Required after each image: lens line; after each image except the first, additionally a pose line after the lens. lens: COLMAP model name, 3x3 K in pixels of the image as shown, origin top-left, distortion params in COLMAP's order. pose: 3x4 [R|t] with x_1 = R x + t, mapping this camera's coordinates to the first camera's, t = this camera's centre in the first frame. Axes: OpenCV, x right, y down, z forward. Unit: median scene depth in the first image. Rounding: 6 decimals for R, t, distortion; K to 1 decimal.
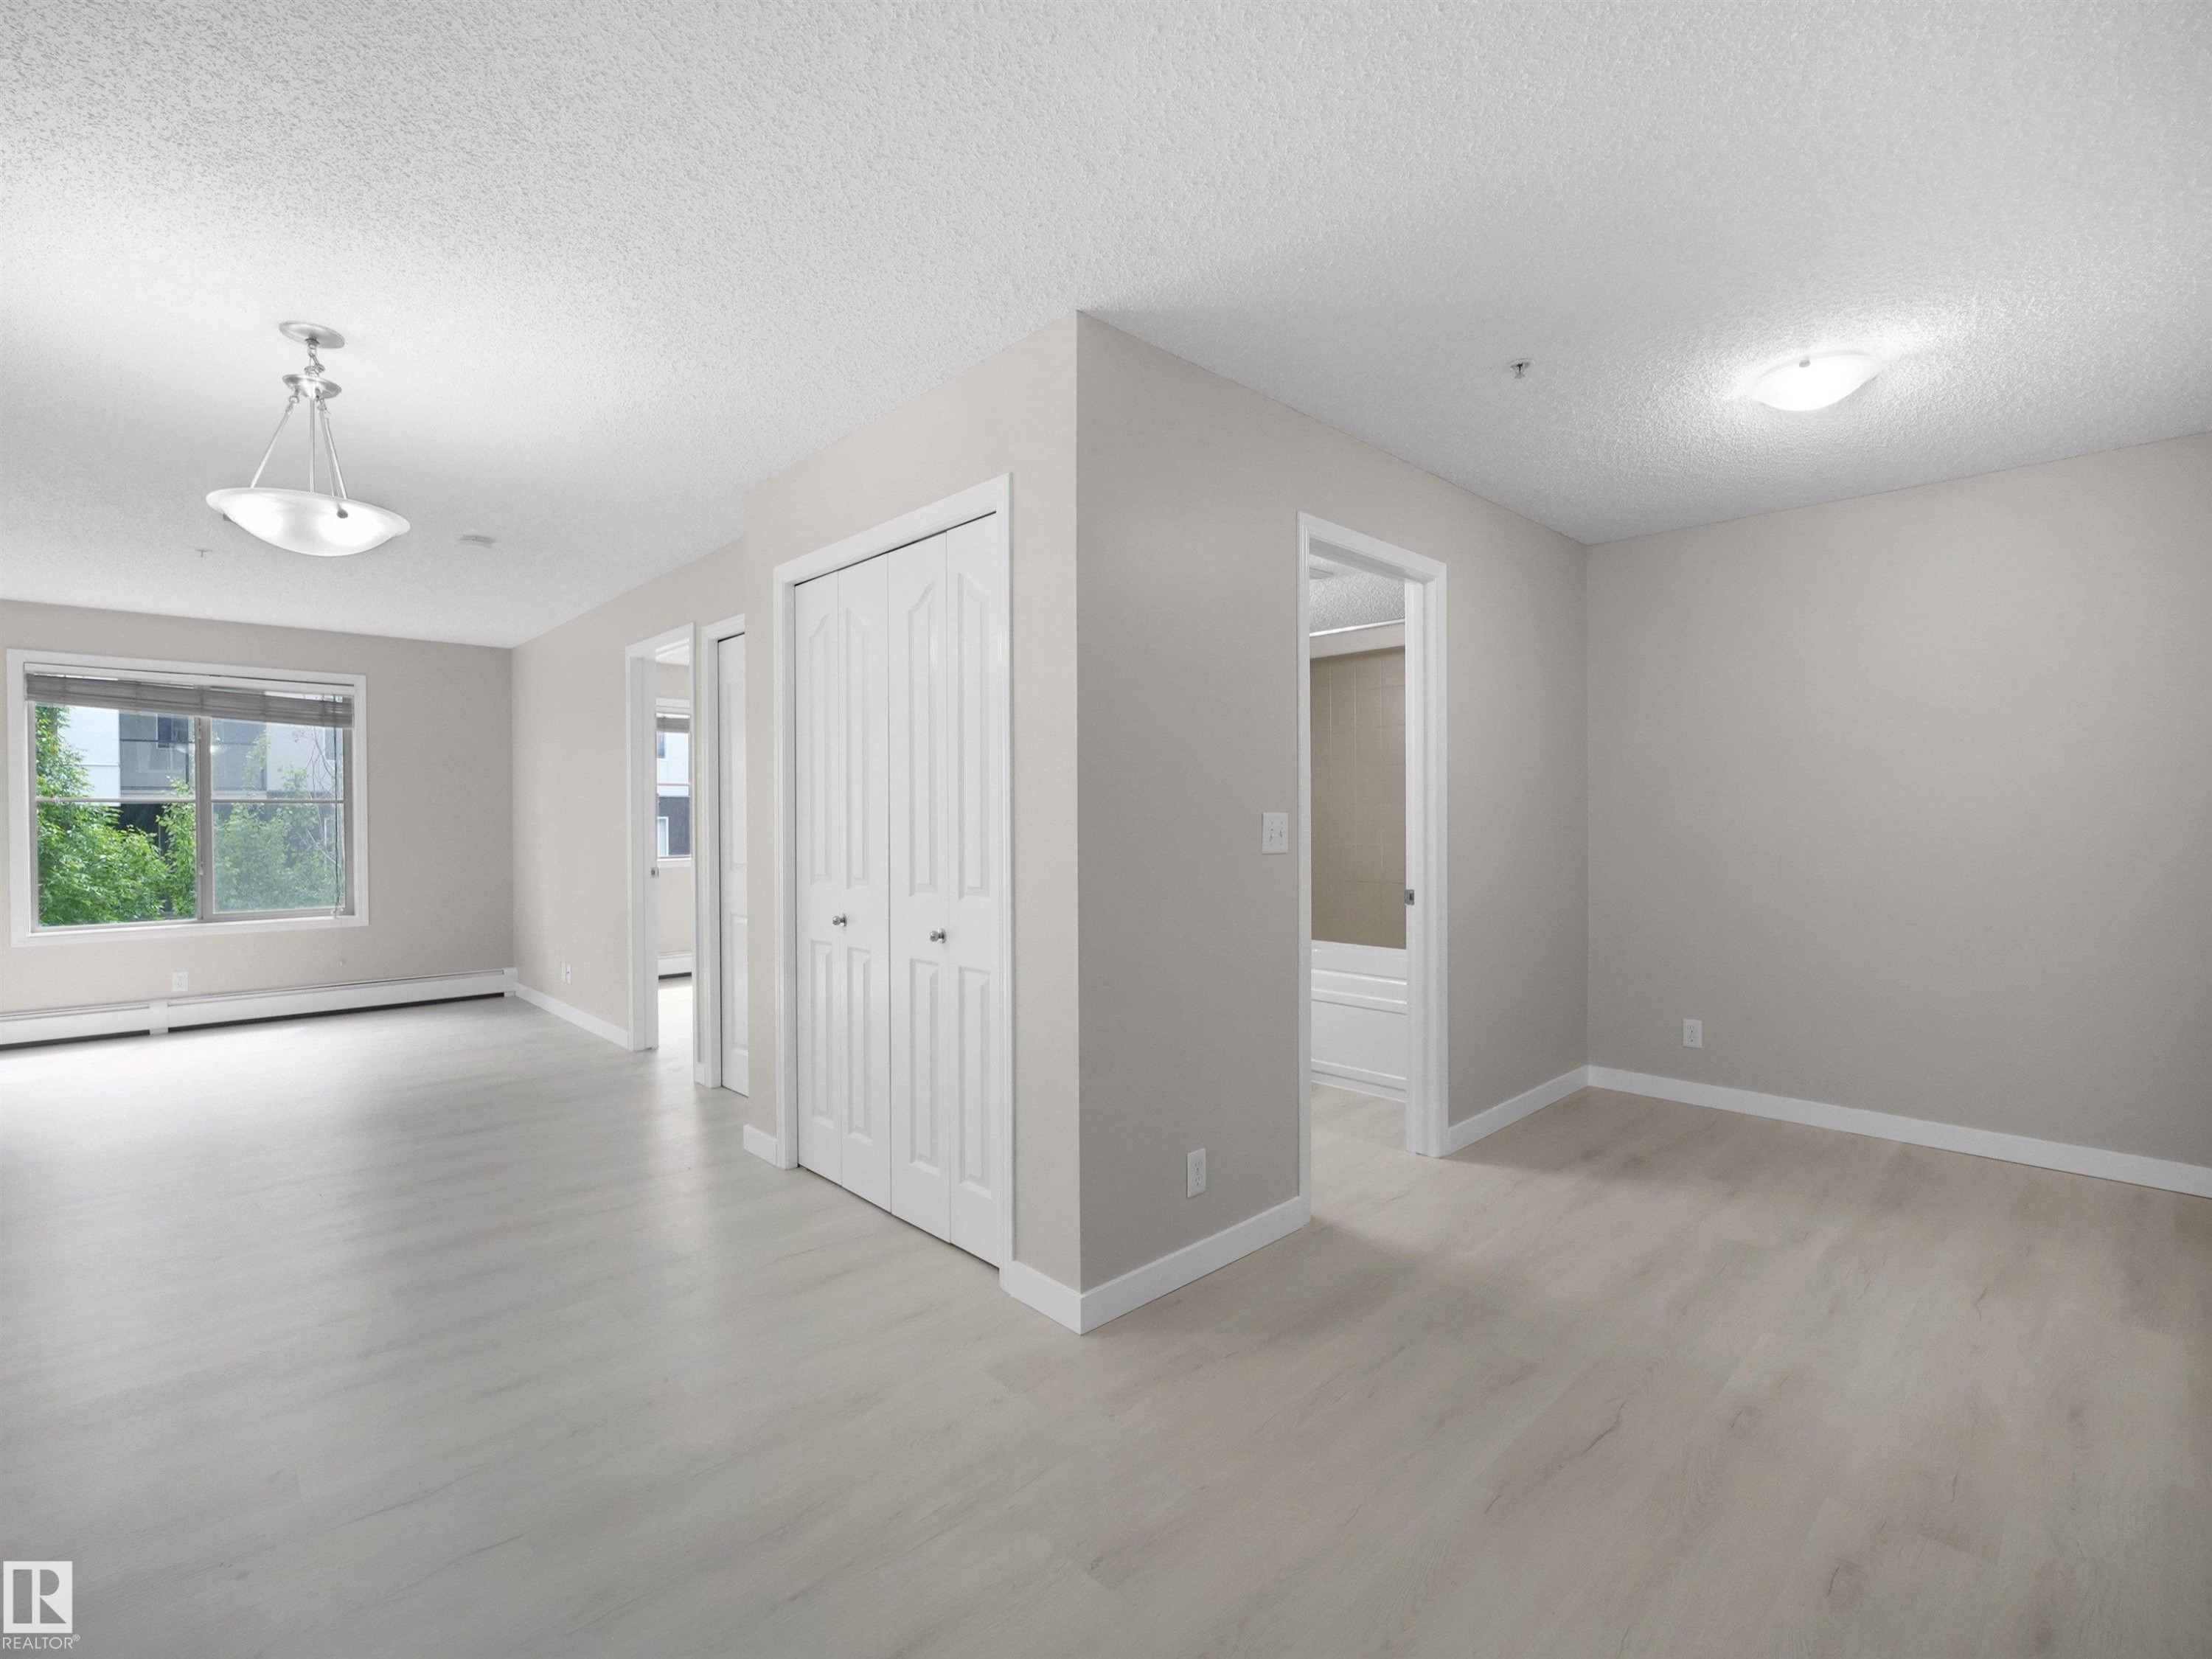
lens RADIAL K [[990.3, 0, 1092.3], [0, 990.3, 834.6], [0, 0, 1]] dist [-0.022027, 0.000924]
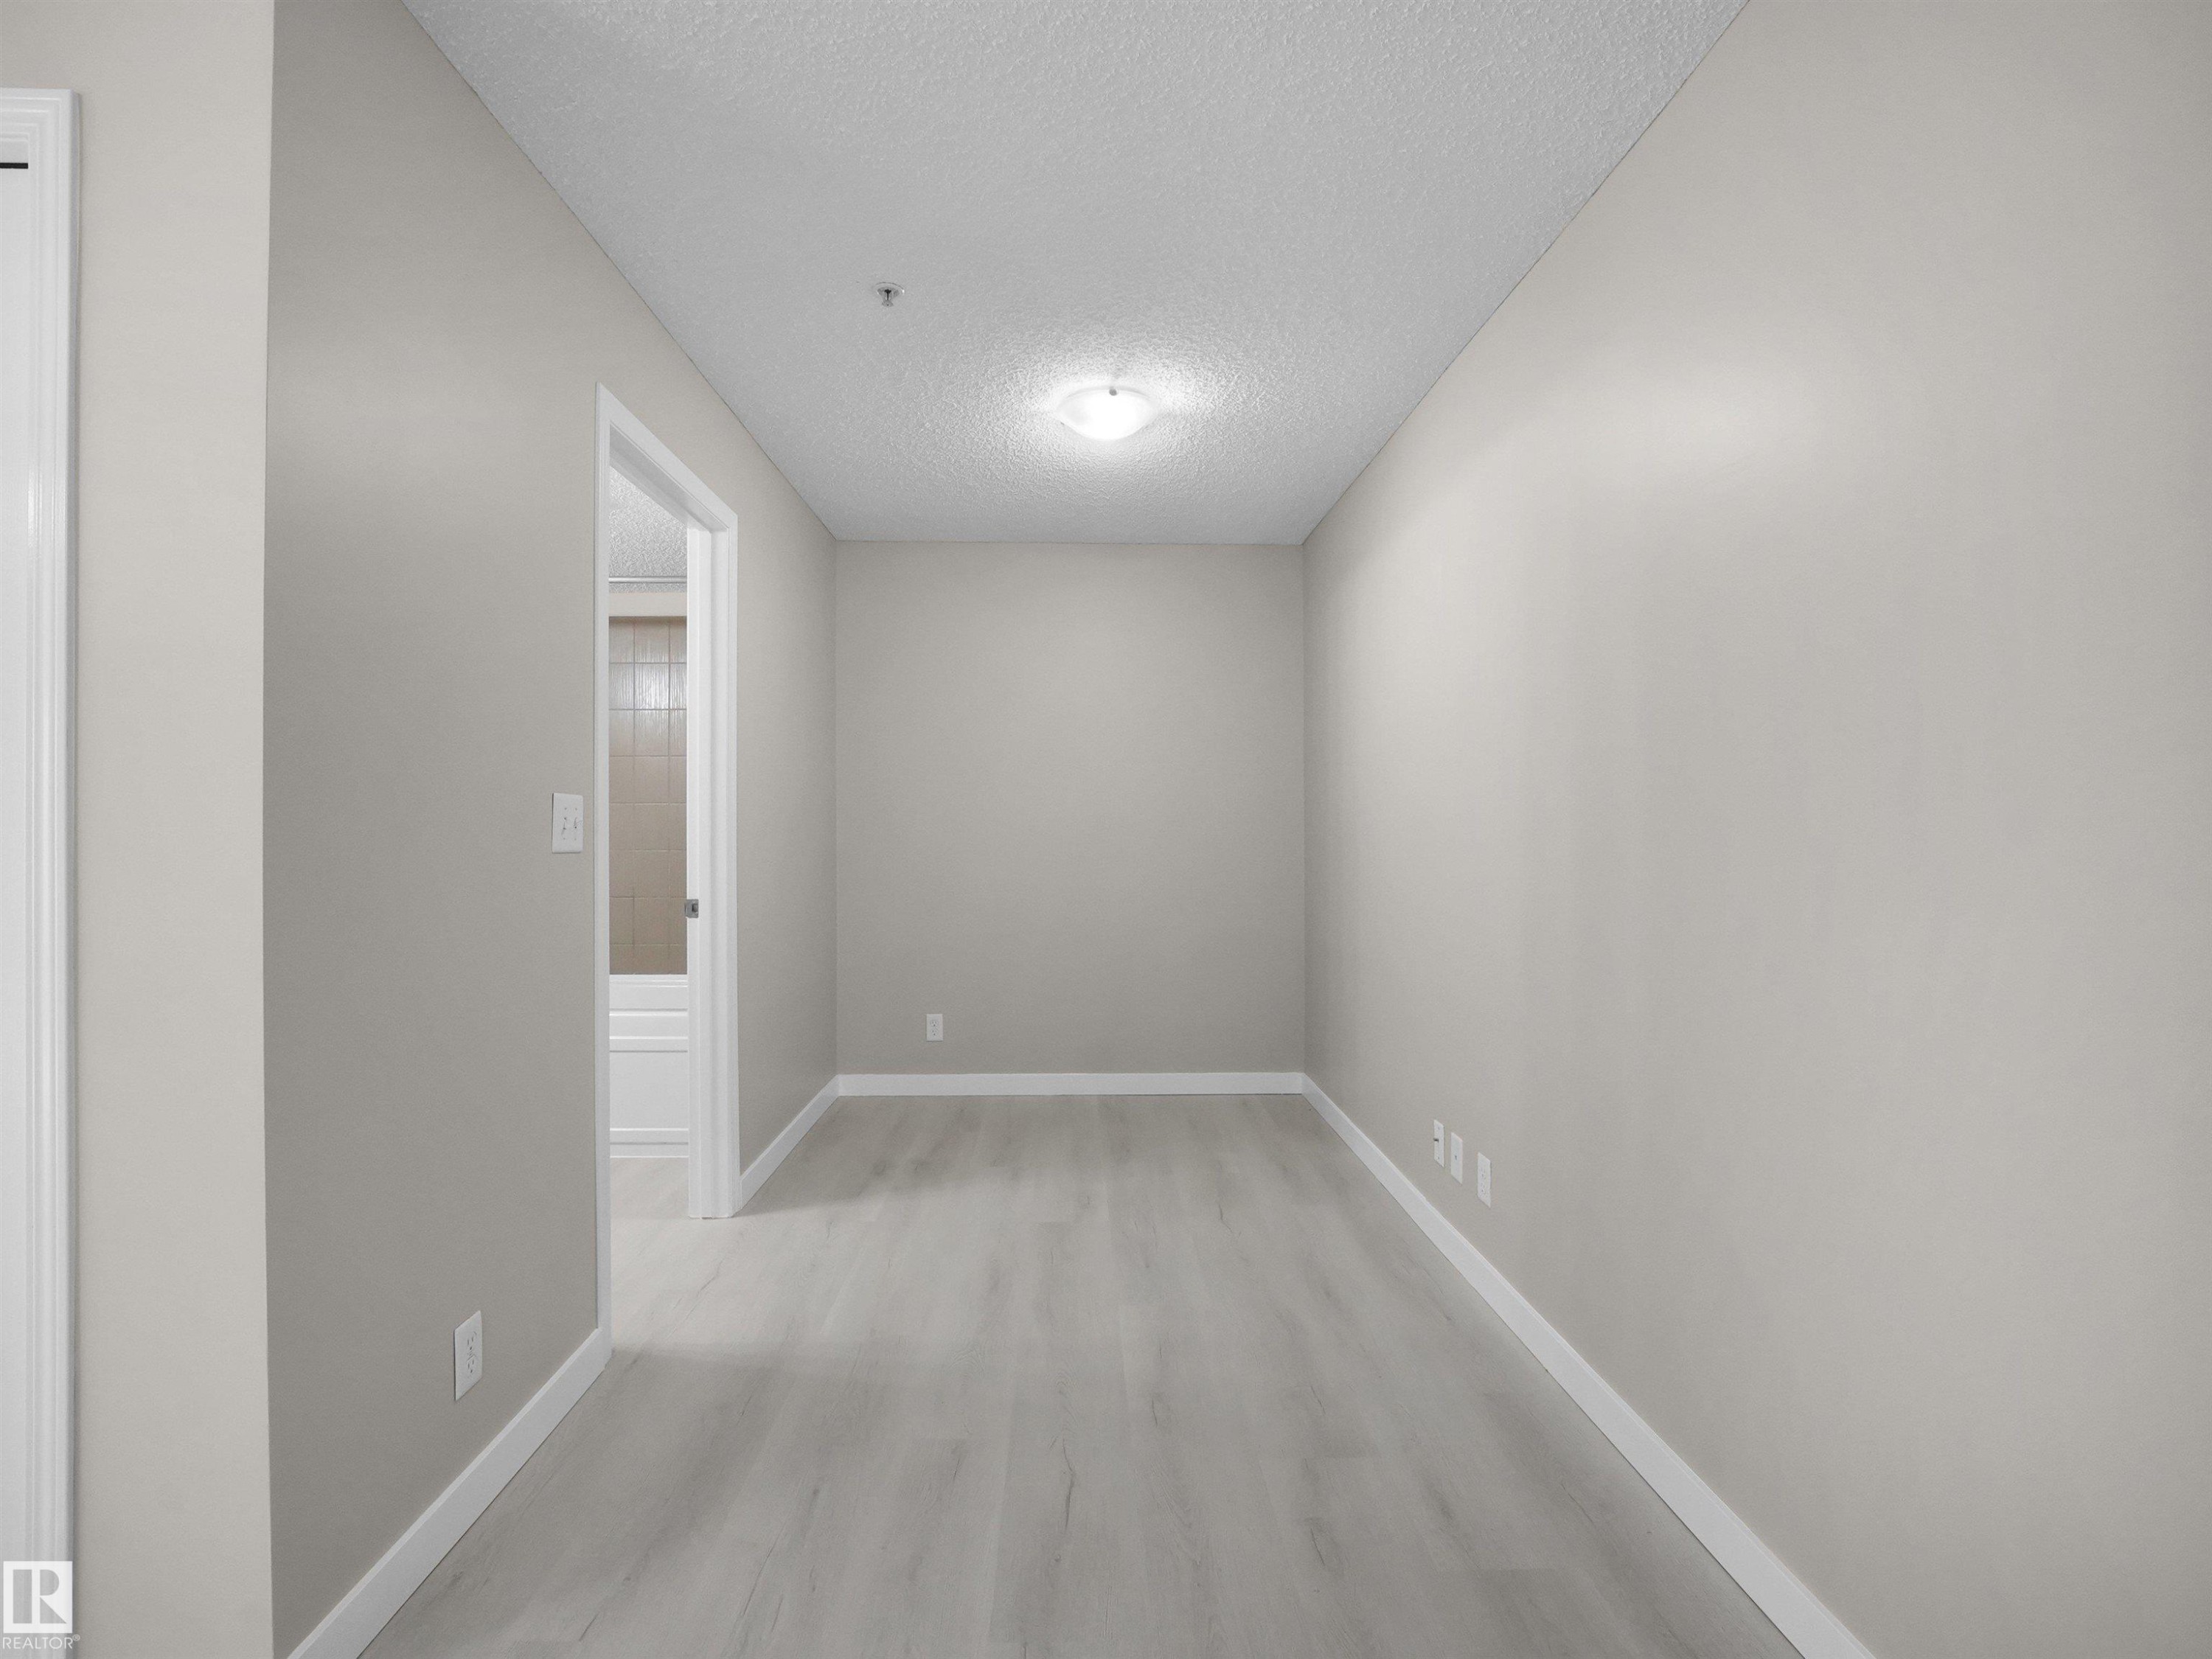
lens RADIAL K [[990.3, 0, 1092.3], [0, 990.3, 834.6], [0, 0, 1]] dist [-0.022027, 0.000924]
pose [[0.671689, 0.002708, 0.740828, -0.076368], [0.009198, 0.999886, -0.011994, 0.016840], [-0.740776, 0.014870, 0.671587, 0.234522]]
